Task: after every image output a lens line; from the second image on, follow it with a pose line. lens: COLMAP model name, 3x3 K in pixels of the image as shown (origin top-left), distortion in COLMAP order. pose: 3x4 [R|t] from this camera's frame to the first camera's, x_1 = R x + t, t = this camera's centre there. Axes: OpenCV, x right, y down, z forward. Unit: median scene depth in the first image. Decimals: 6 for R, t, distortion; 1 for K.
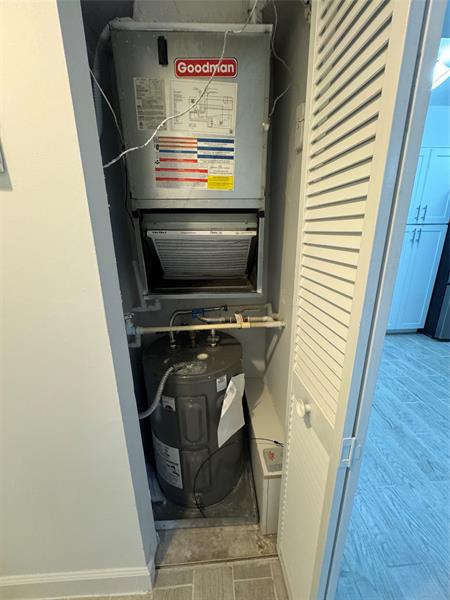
lens RADIAL K [[243.0, 0, 228.2], [0, 243.0, 301.3], [0, 0, 1]] dist [-0.004113, -0.000314]
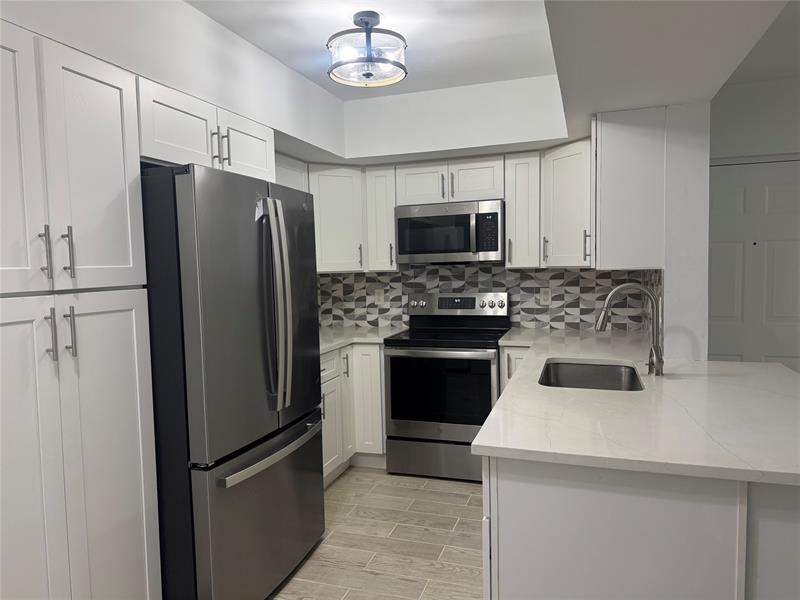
lens RADIAL K [[554.9, 0, 397.7], [0, 554.9, 302.0], [0, 0, 1]] dist [0.032248, -0.050275]
pose [[0.378480, -0.062336, 0.923508, 0.355946], [0.284754, 0.957184, -0.052091, -0.168337], [-0.880720, 0.282688, 0.380026, 0.437754]]
